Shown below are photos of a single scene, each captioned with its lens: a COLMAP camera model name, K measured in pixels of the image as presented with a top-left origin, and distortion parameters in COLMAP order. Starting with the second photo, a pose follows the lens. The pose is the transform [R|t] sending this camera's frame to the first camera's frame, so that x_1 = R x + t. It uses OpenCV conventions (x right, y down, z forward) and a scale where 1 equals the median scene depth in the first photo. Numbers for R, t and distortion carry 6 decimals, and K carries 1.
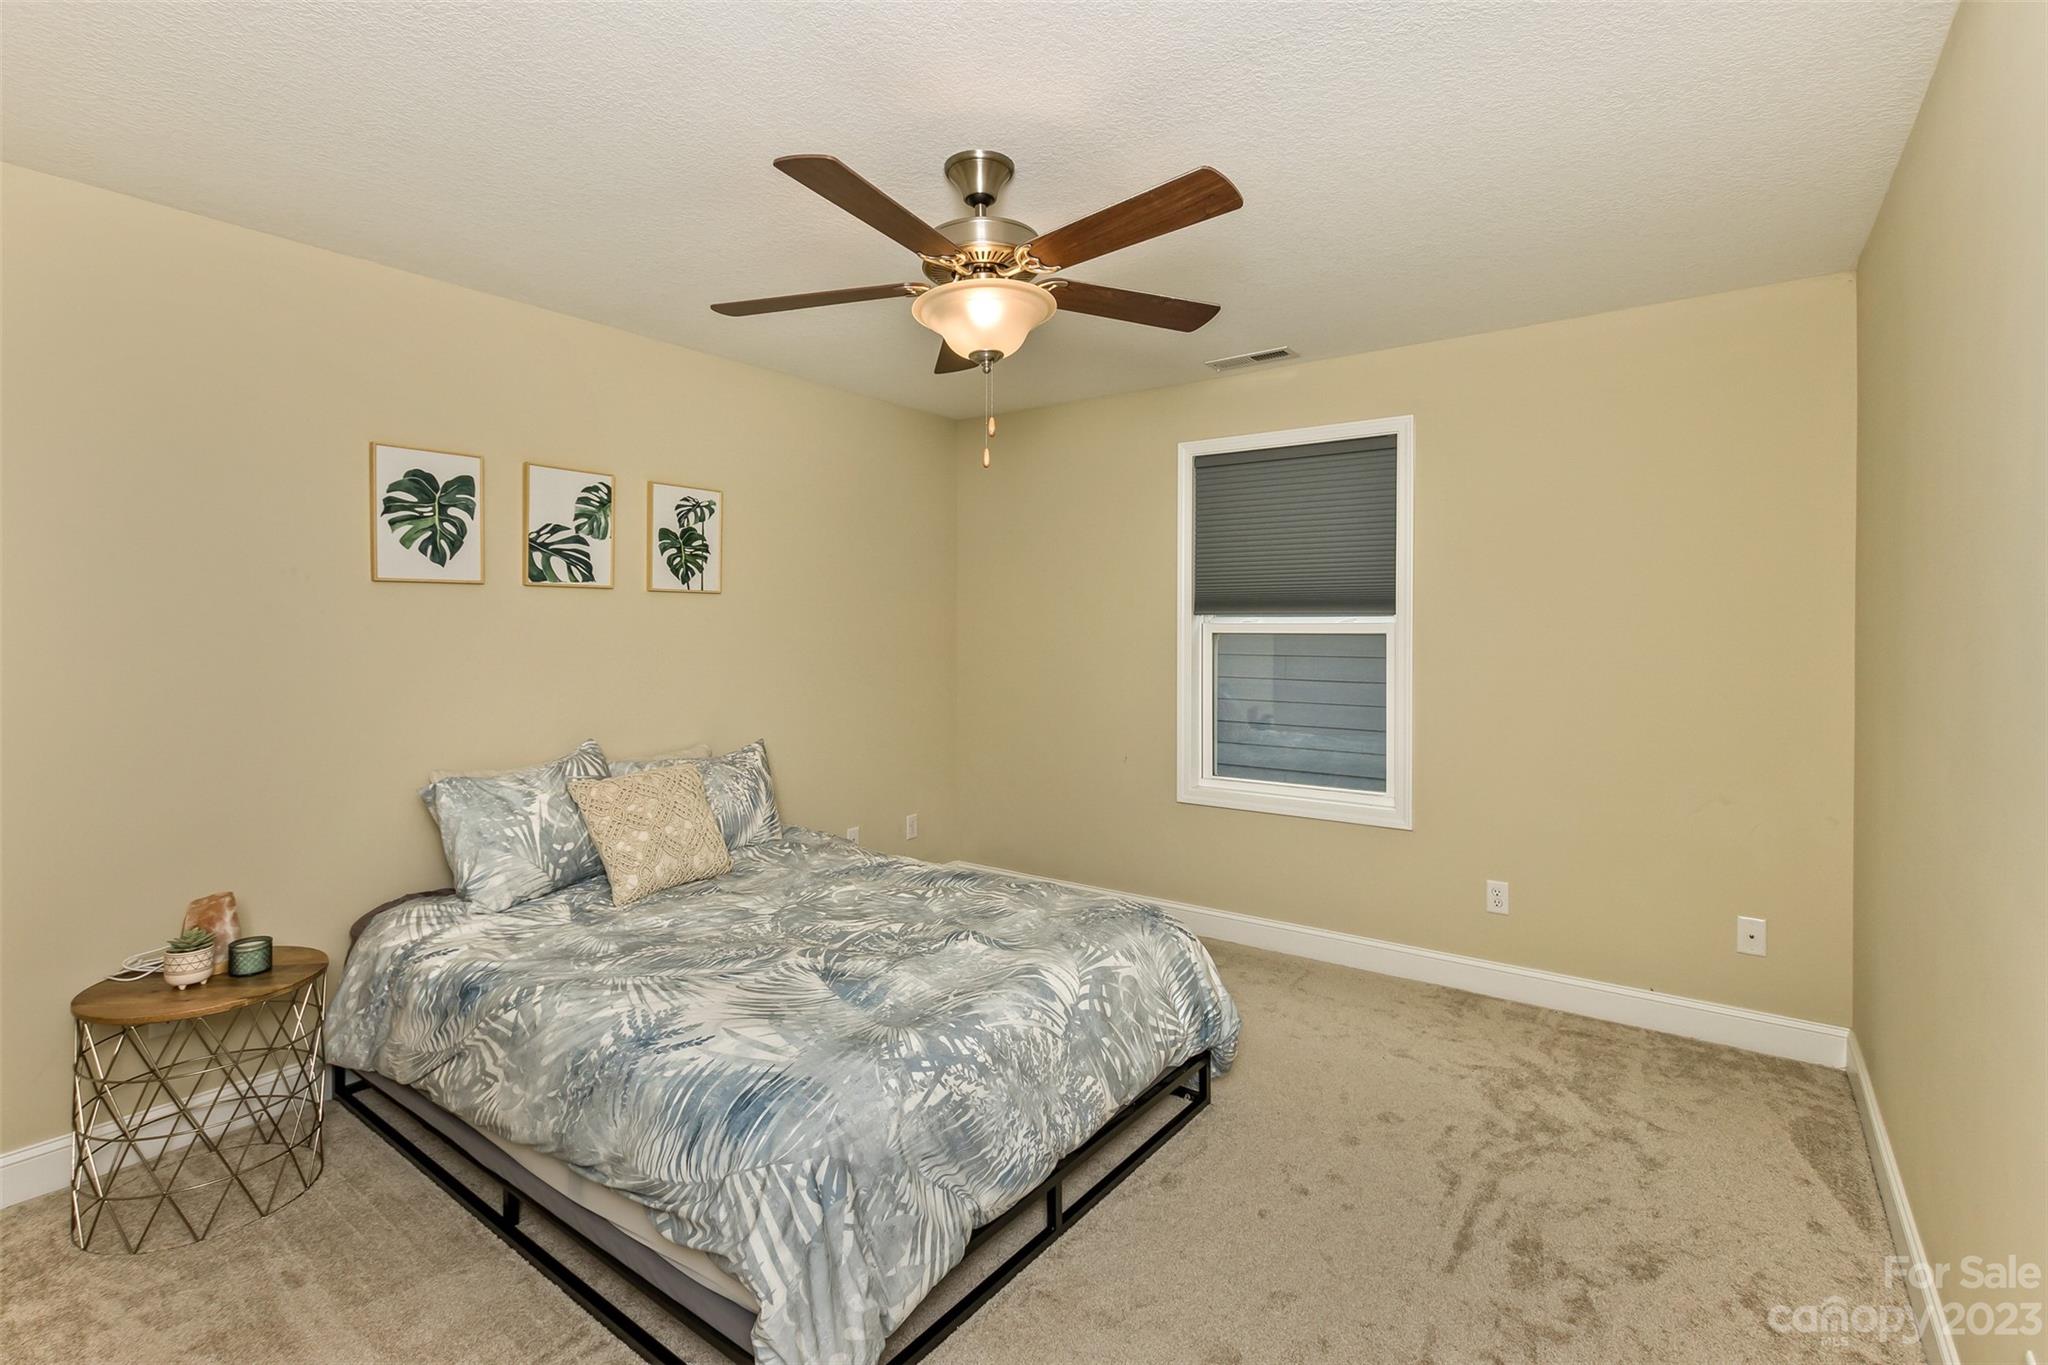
lens RADIAL K [[830.6, 0, 1027.7], [0, 830.6, 636.5], [0, 0, 1]] dist [0.000946, 0.000192]
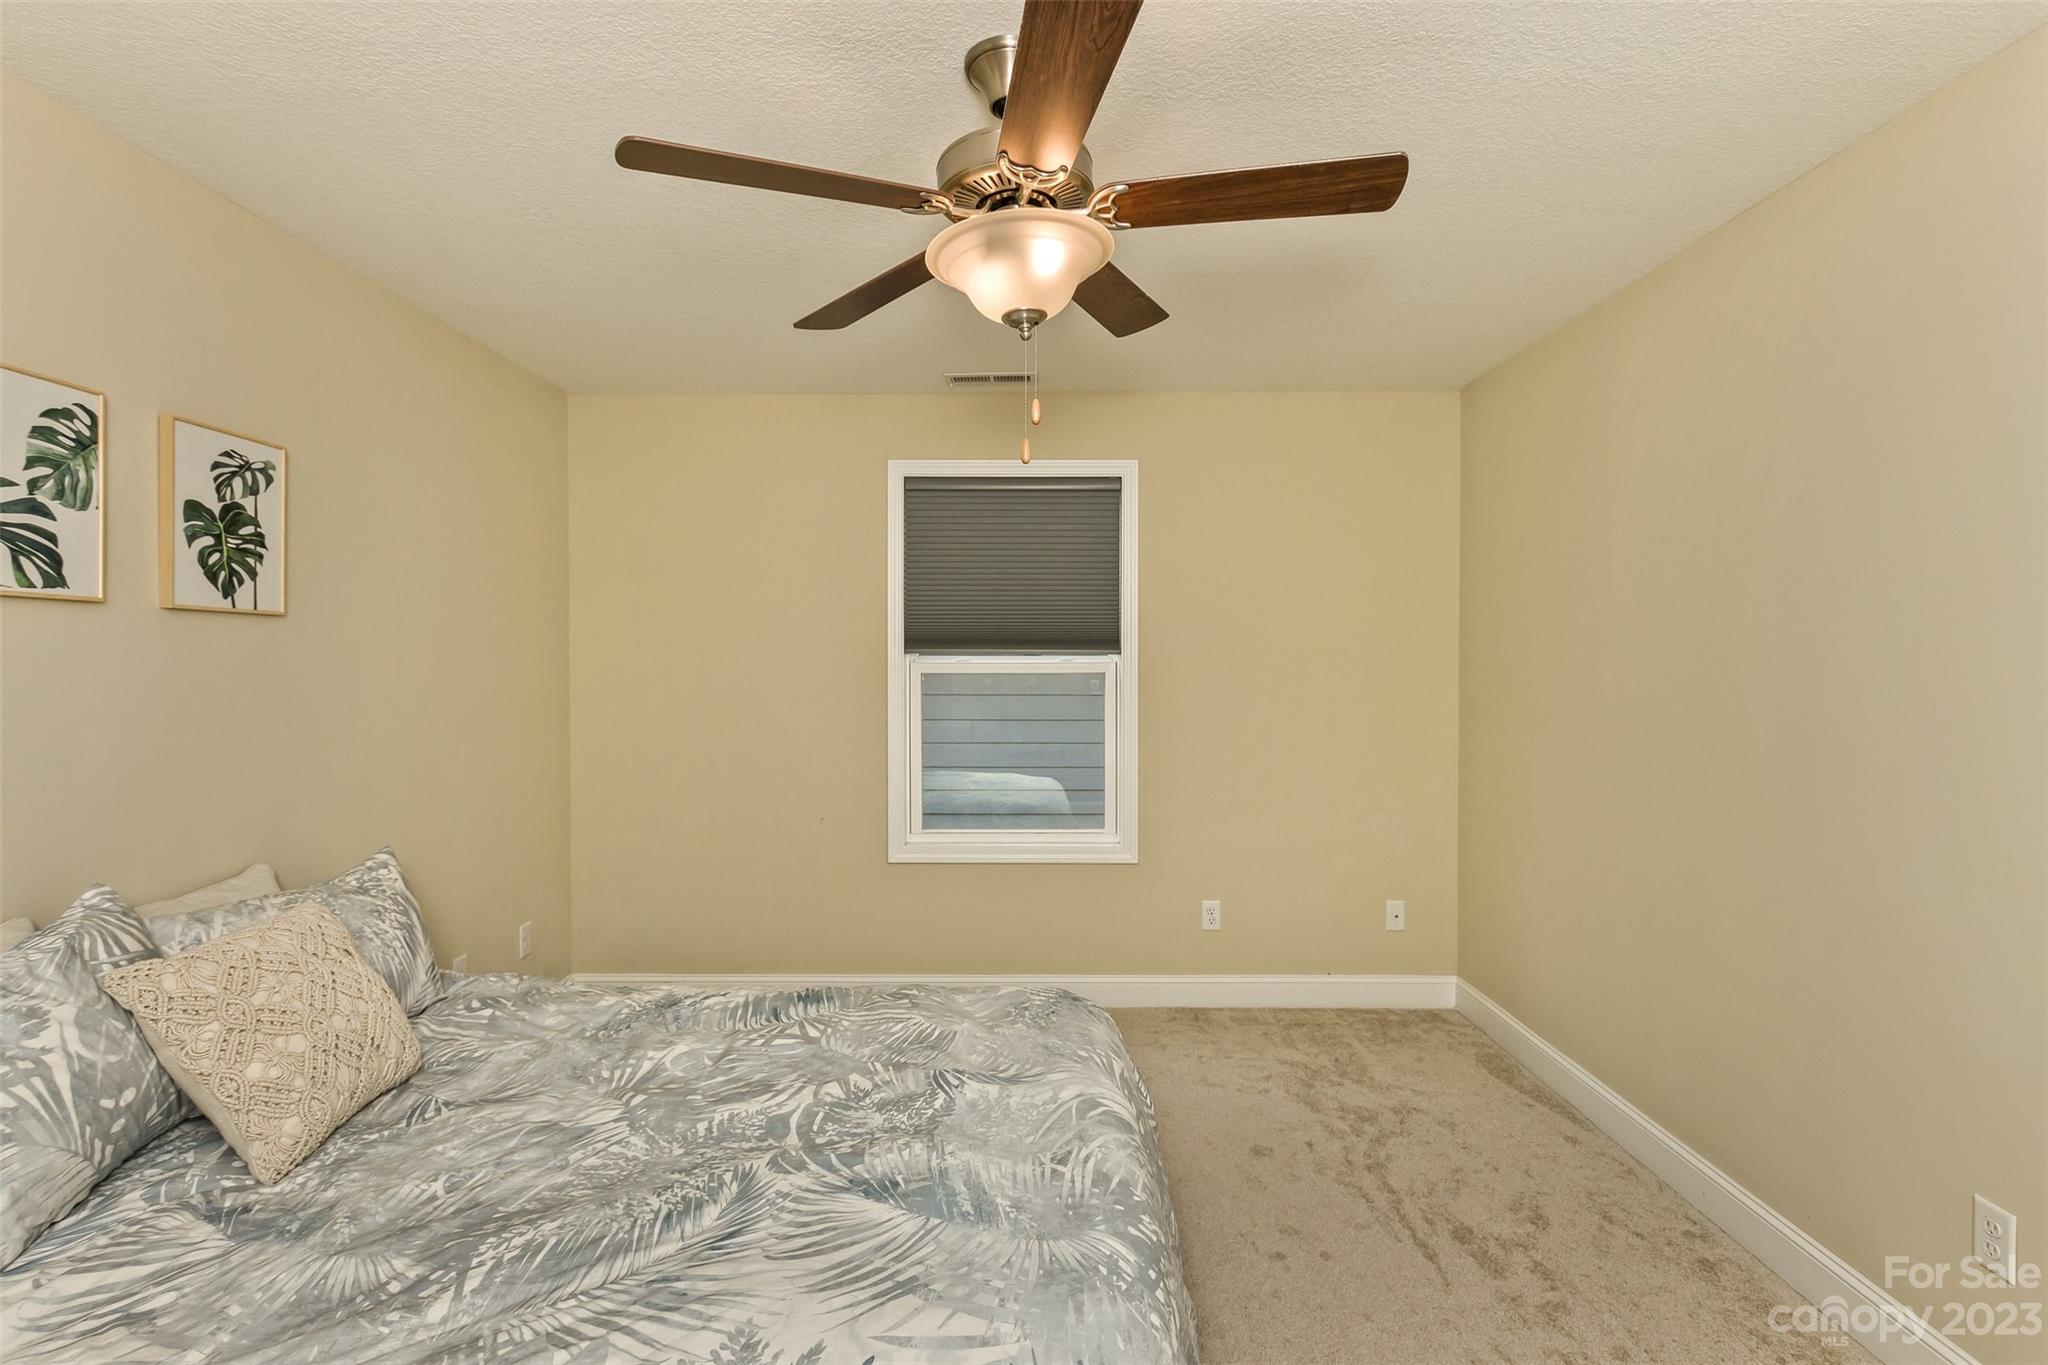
lens RADIAL K [[873.4, 0, 1024.0], [0, 873.4, 682.5], [0, 0, 1]] dist [0.012790, -0.005938]
pose [[0.850956, -0.013226, 0.525071, -0.298075], [0.008049, 0.999894, 0.012141, -0.007318], [-0.525176, -0.006105, 0.850972, 0.196857]]
